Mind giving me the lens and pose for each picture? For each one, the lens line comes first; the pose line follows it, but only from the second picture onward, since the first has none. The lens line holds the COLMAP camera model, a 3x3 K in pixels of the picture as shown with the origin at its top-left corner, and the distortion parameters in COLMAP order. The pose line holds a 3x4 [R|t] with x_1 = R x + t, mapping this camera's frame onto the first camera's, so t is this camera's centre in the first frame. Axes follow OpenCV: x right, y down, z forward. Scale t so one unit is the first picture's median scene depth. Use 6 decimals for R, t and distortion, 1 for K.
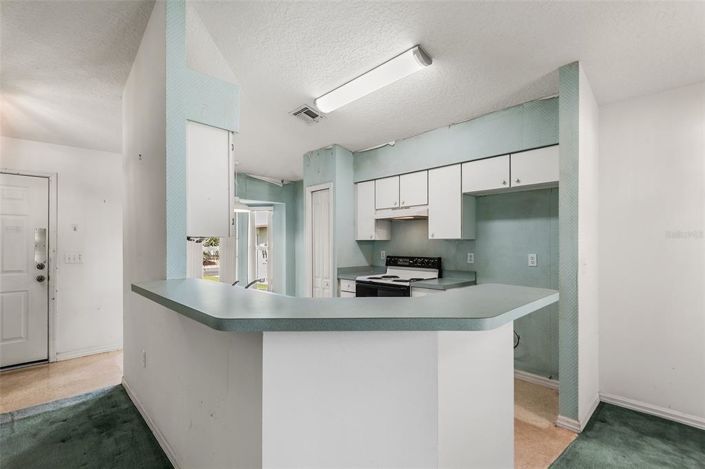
lens RADIAL K [[323.0, 0, 348.7], [0, 323.0, 242.2], [0, 0, 1]] dist [0.001415, -0.000317]
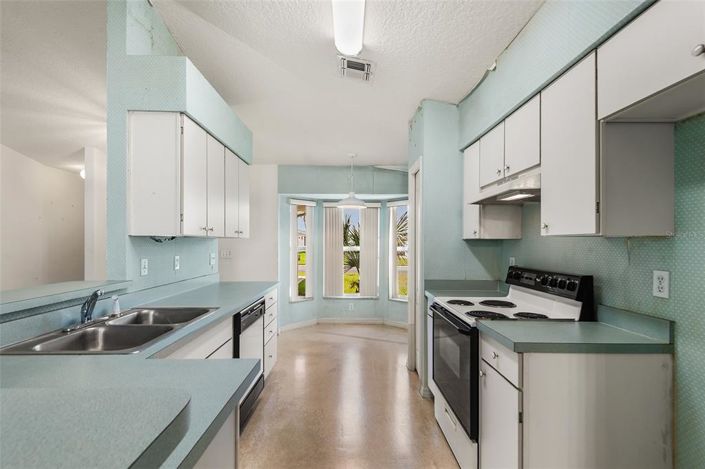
lens RADIAL K [[323.0, 0, 348.7], [0, 323.0, 242.2], [0, 0, 1]] dist [0.001415, -0.000317]
pose [[0.721562, 0.004783, -0.692333, 0.349617], [-0.006251, 0.999980, 0.000393, 0.001159], [0.692322, 0.004044, 0.721578, 0.427425]]
